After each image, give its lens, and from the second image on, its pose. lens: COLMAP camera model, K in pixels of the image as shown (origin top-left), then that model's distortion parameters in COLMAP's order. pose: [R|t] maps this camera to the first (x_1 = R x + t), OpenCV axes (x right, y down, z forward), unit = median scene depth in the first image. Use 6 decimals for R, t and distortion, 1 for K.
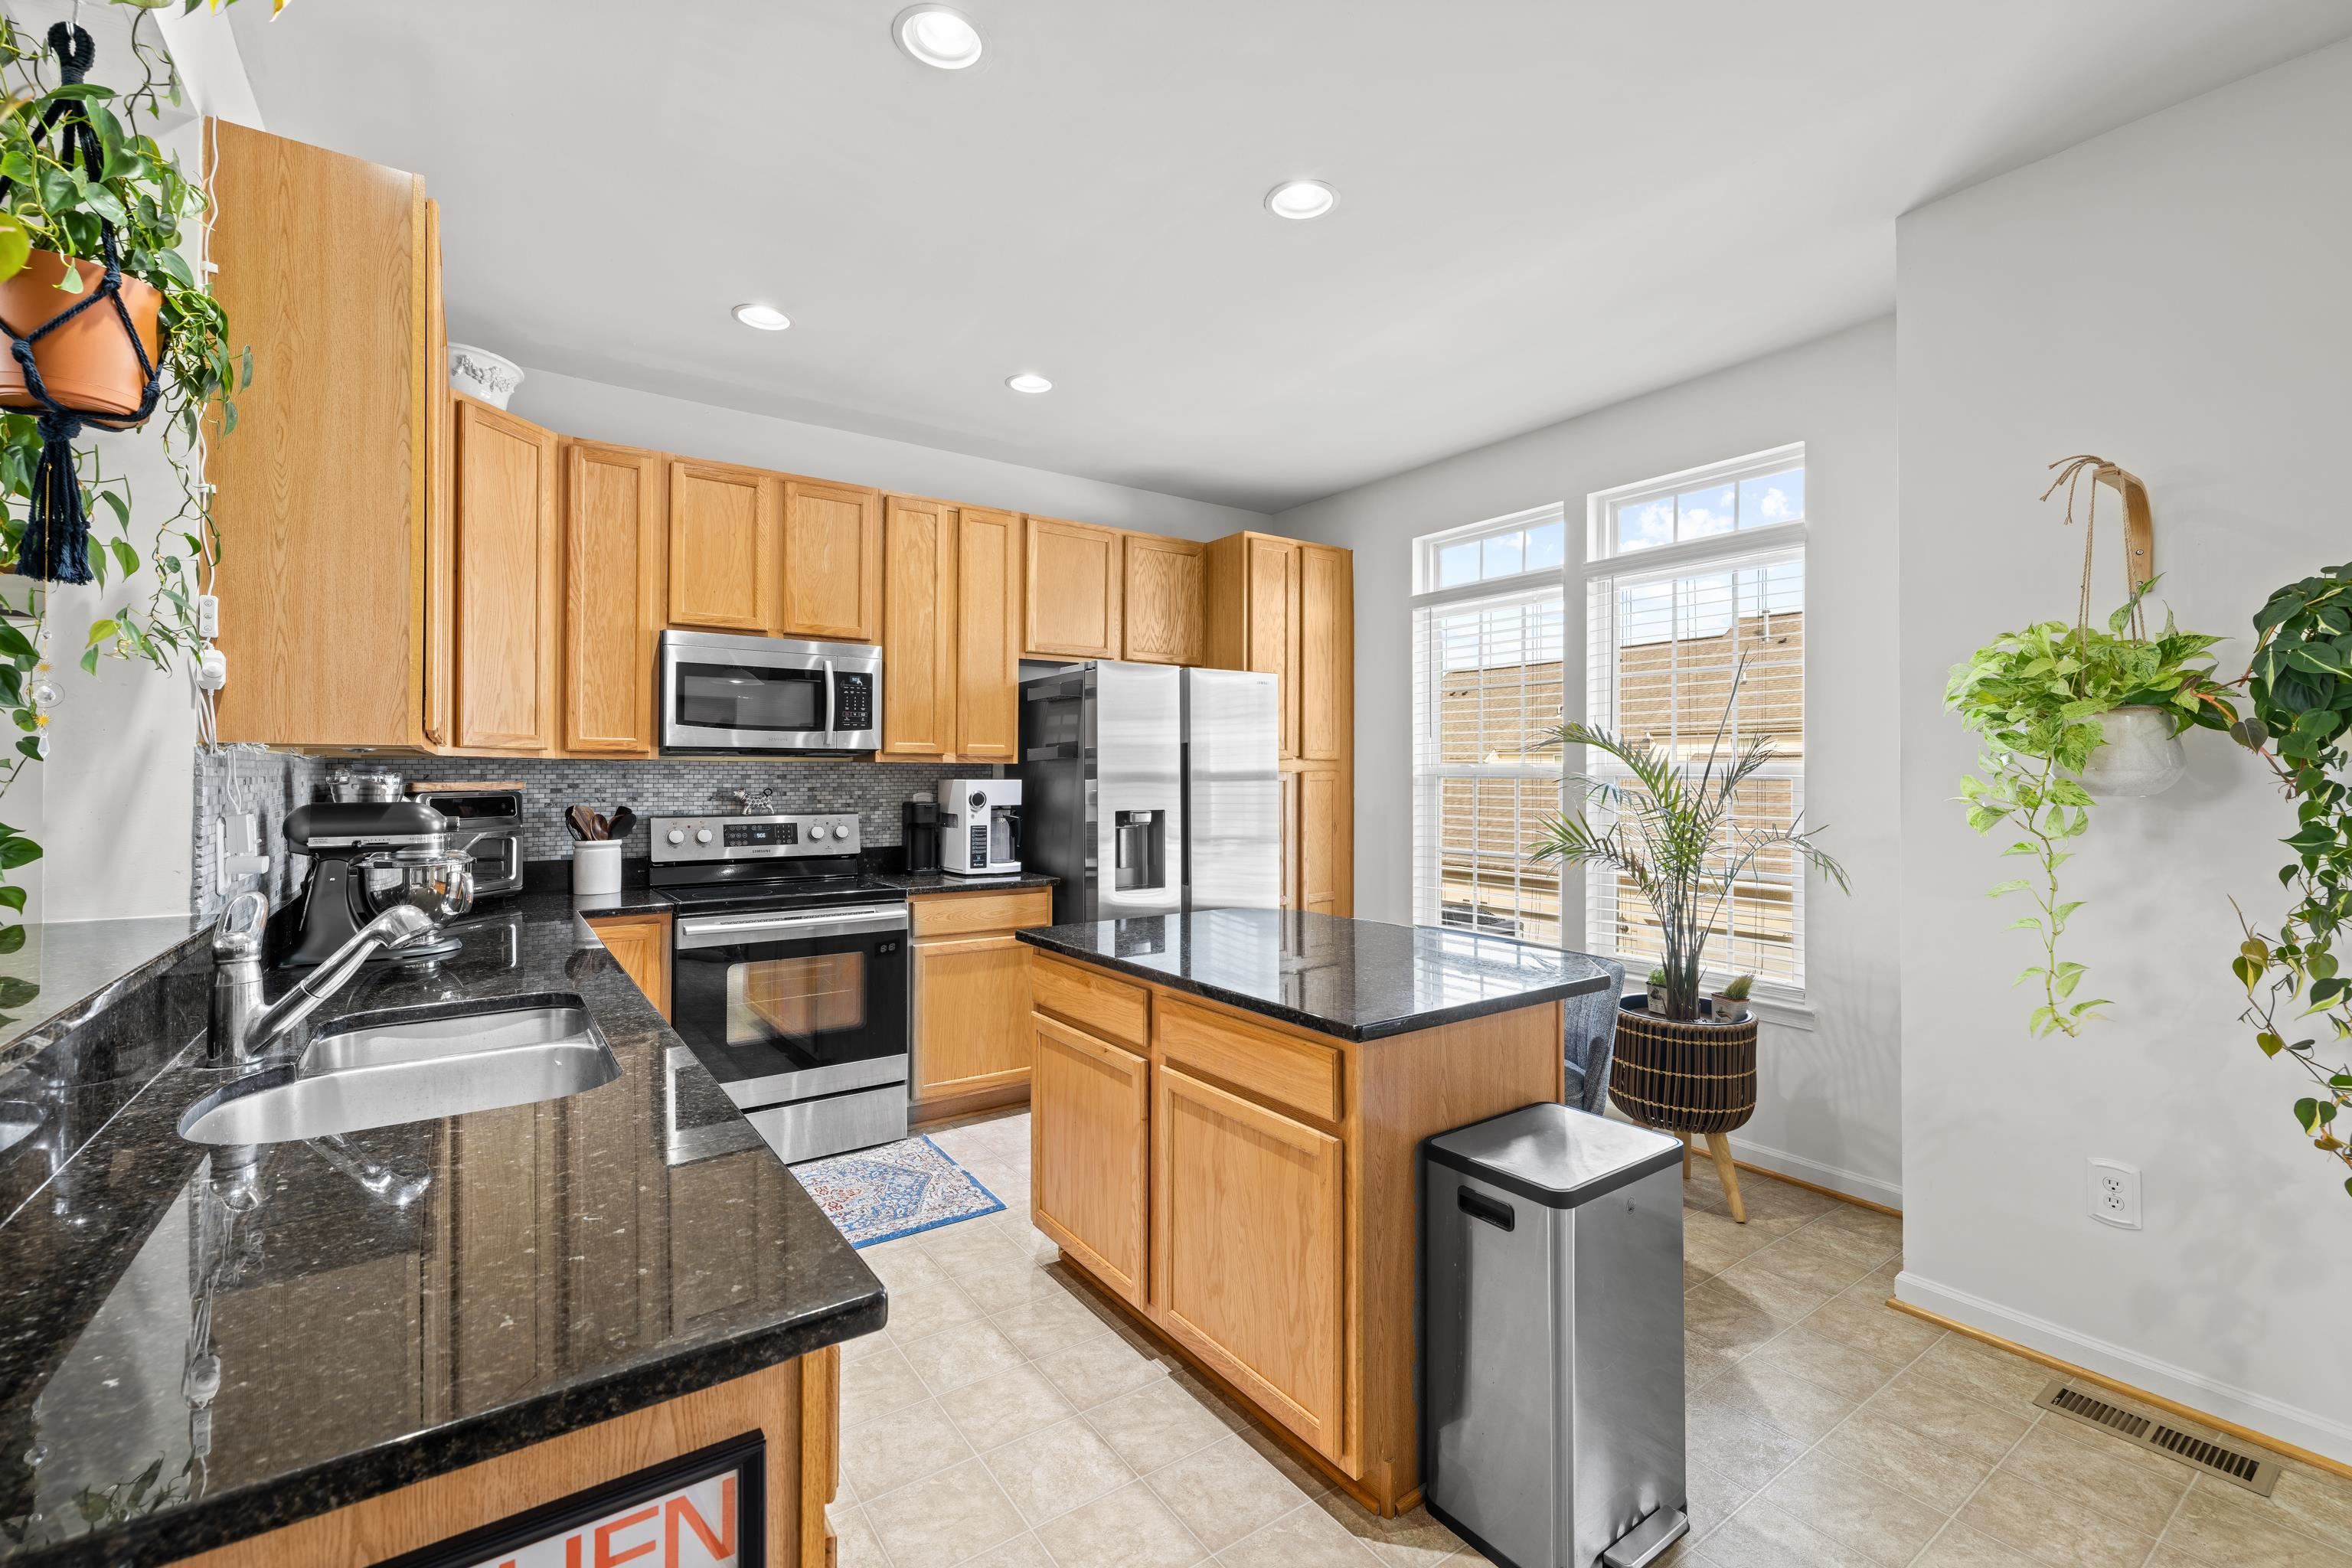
lens RADIAL K [[998.7, 0, 1161.4], [0, 998.7, 765.1], [0, 0, 1]] dist [0.001439, -0.000452]
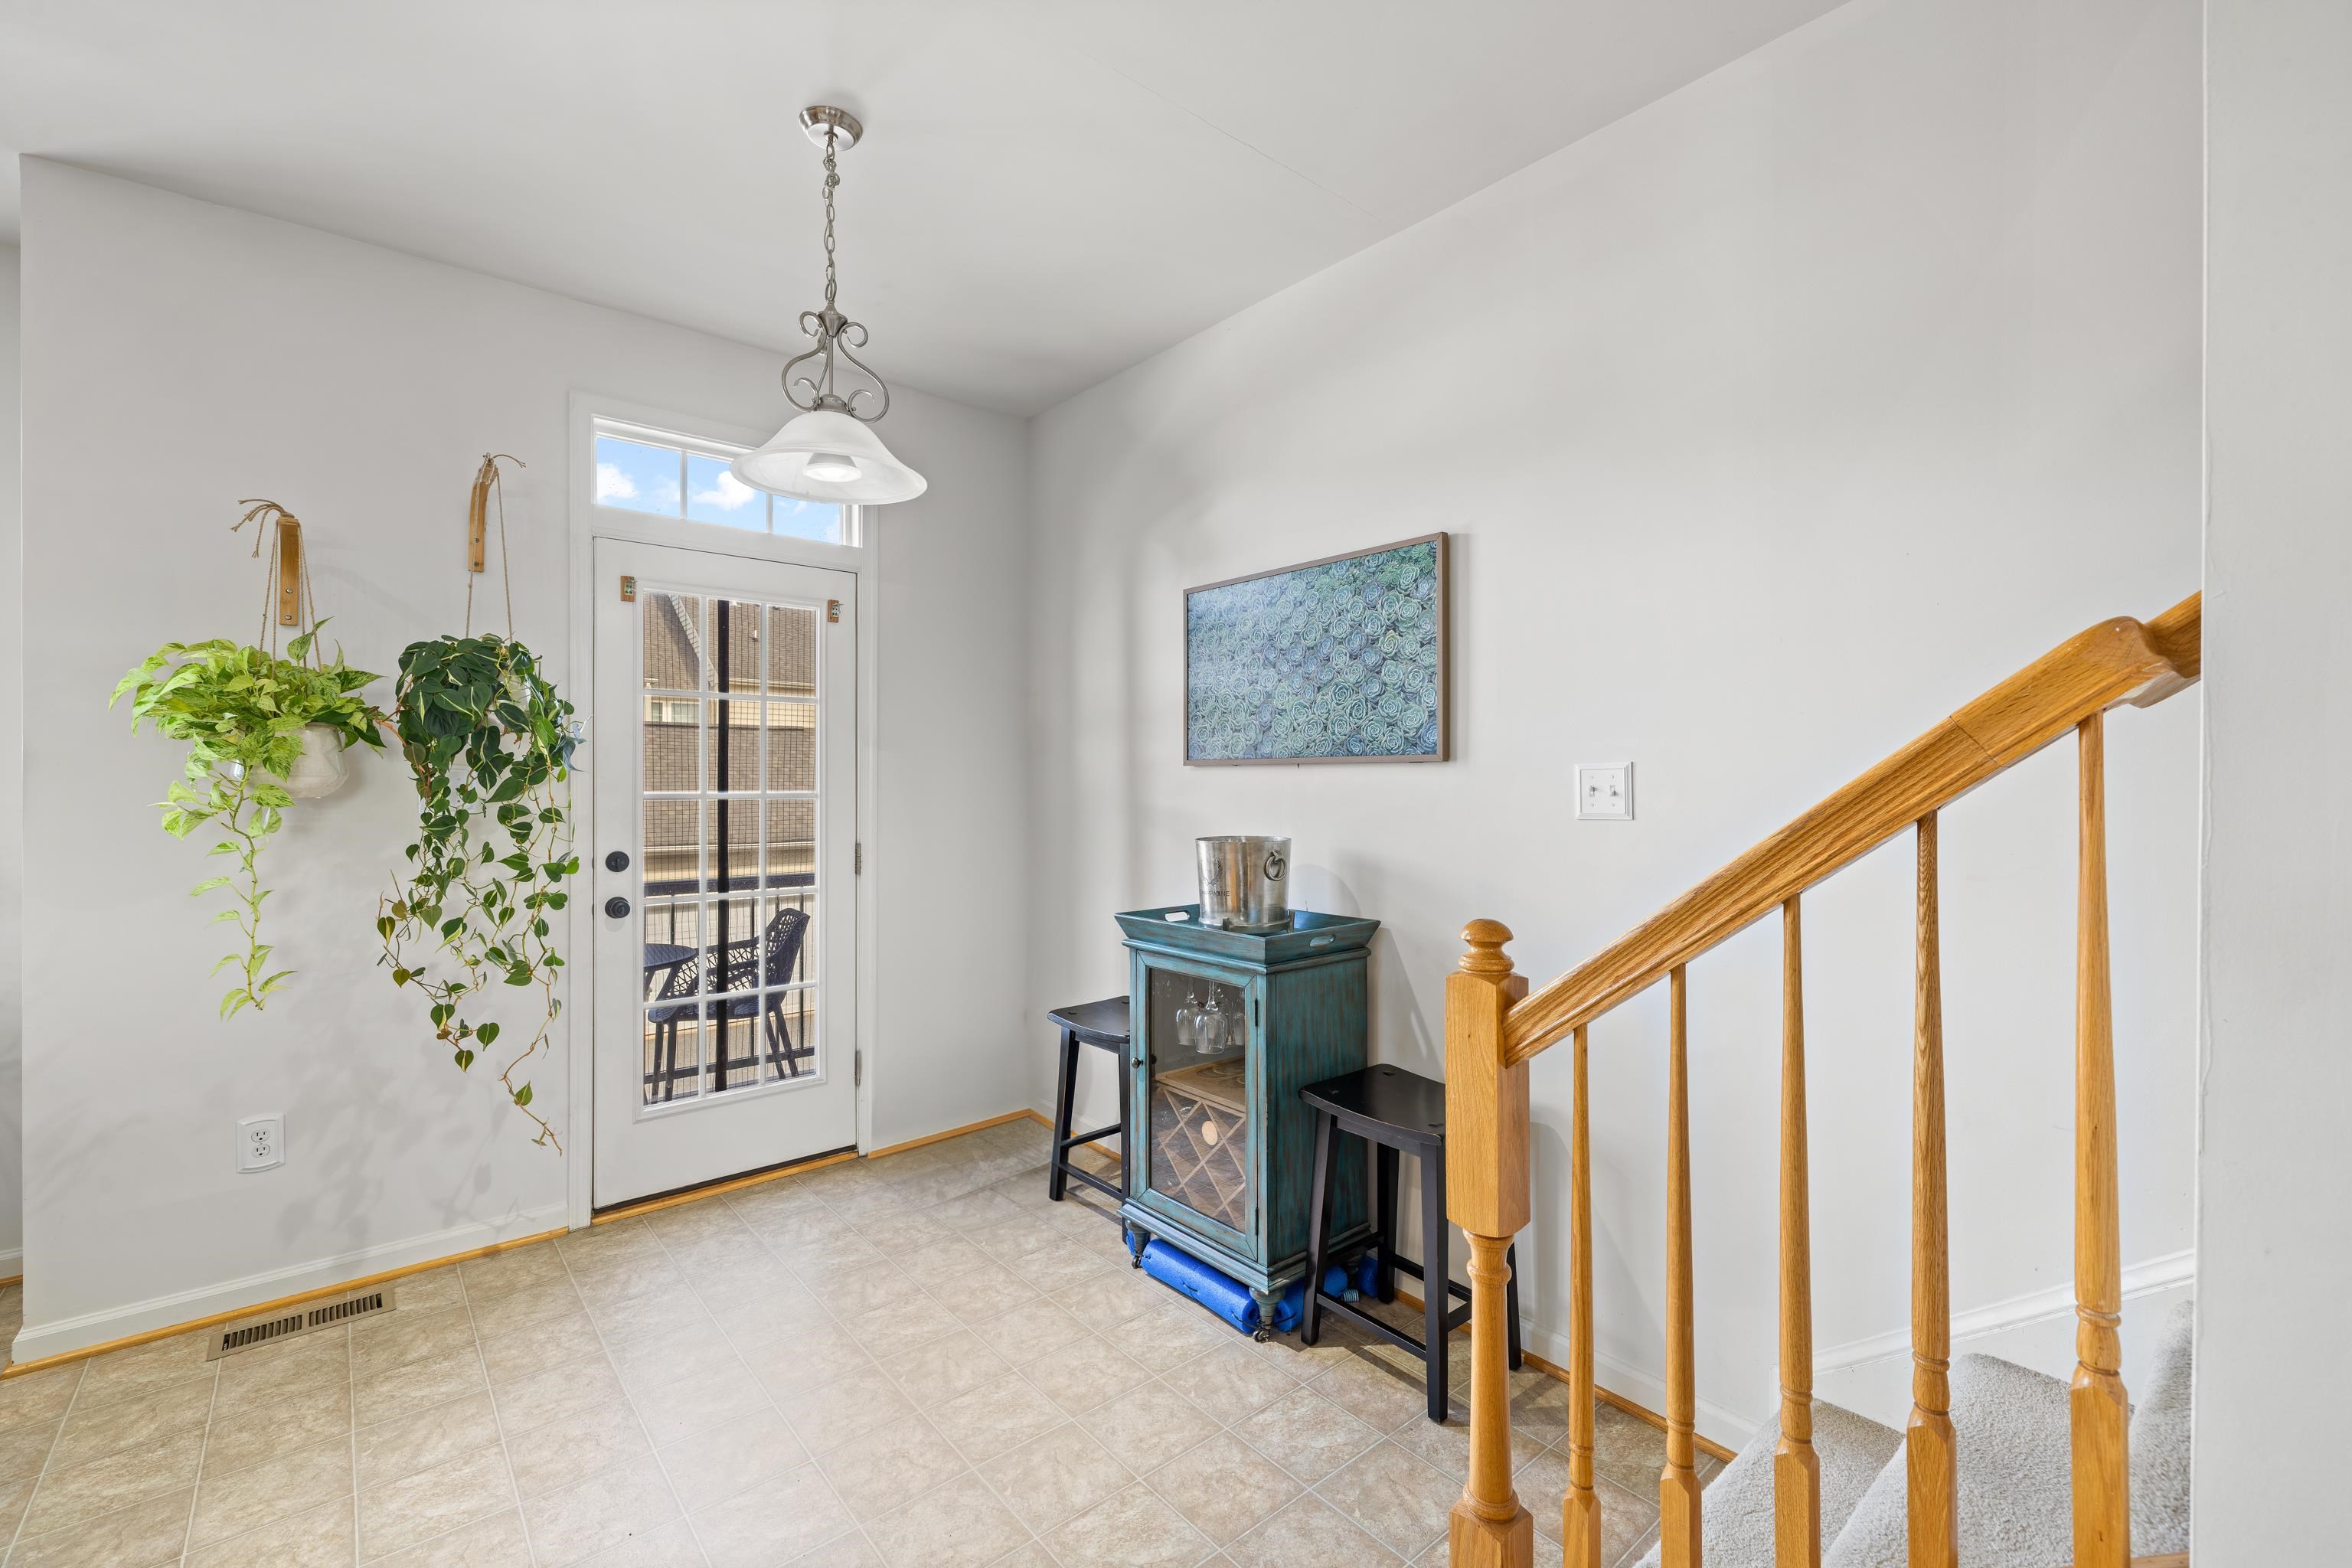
lens RADIAL K [[998.7, 0, 1182.2], [0, 998.7, 774.5], [0, 0, 1]] dist [0.001439, -0.000452]
pose [[-0.097088, 0.000407, 0.995276, -0.329640], [-0.012307, 0.999923, -0.001610, -0.007643], [-0.995200, -0.012405, -0.097076, 0.068228]]
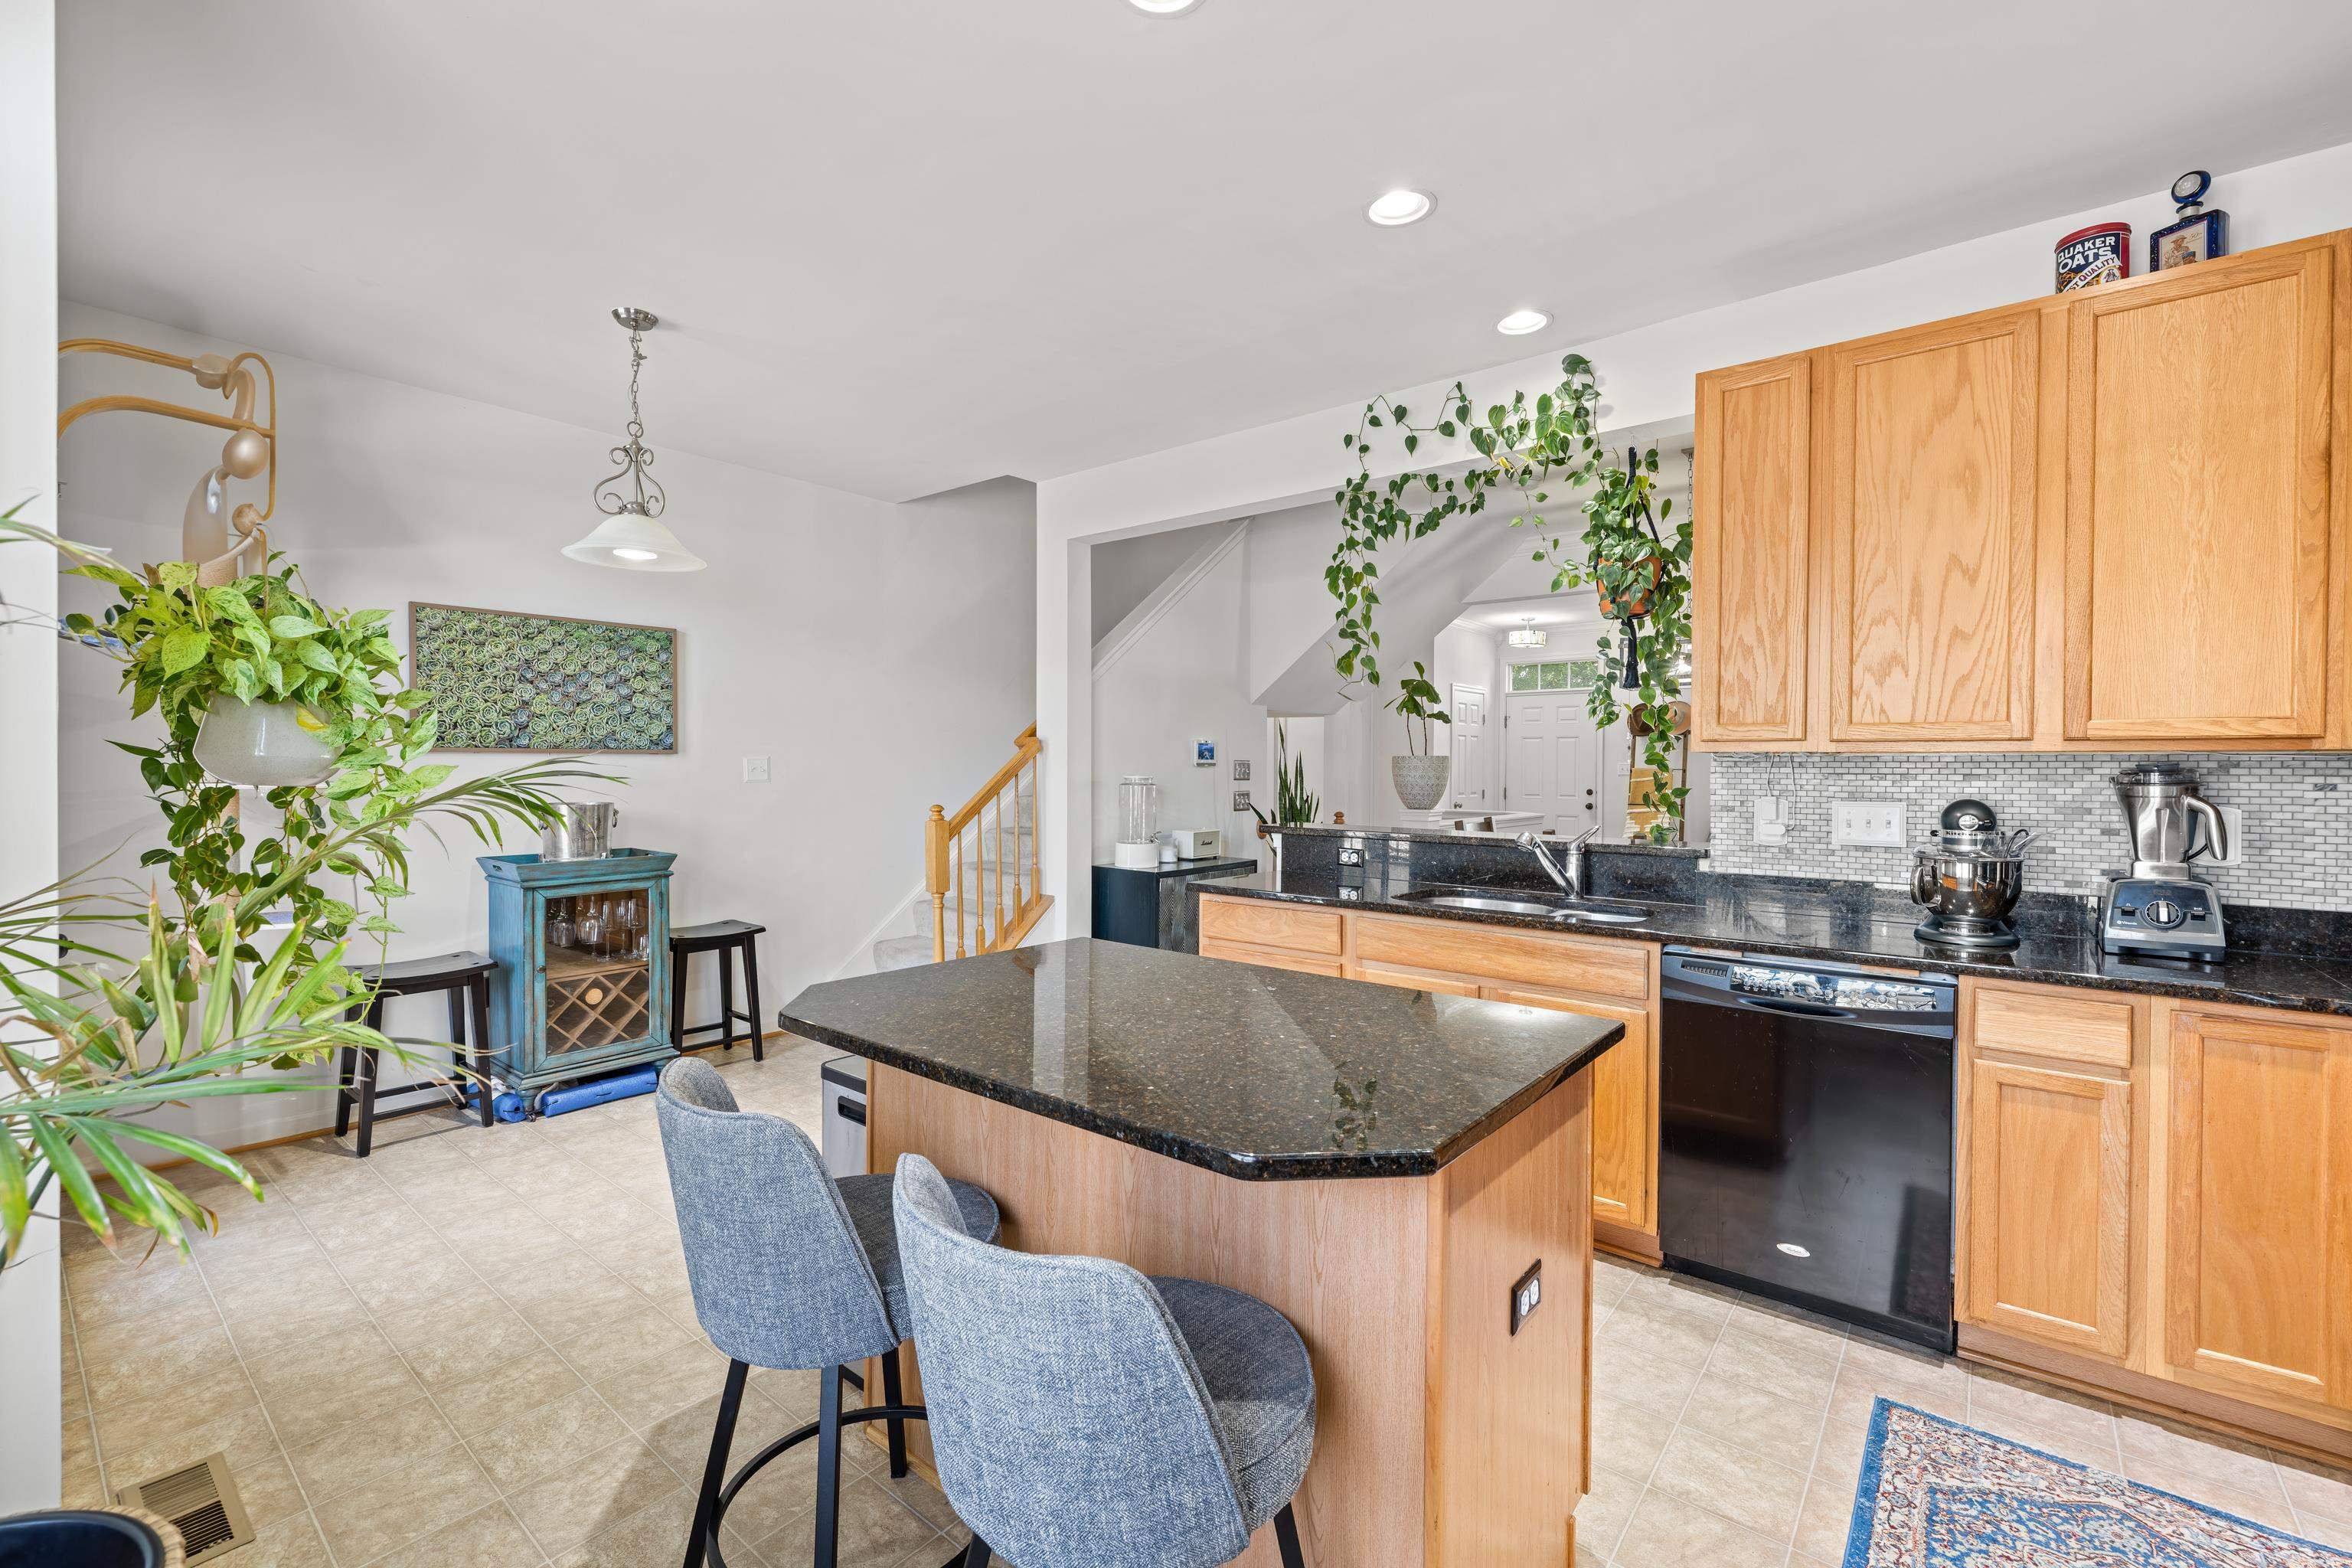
lens RADIAL K [[998.7, 0, 1177.3], [0, 998.7, 779.1], [0, 0, 1]] dist [0.001439, -0.000452]
pose [[-0.960633, -0.001561, -0.277817, 0.406571], [-0.001914, 0.999998, 0.000999, 0.022359], [0.277815, 0.001491, -0.960633, 2.123935]]
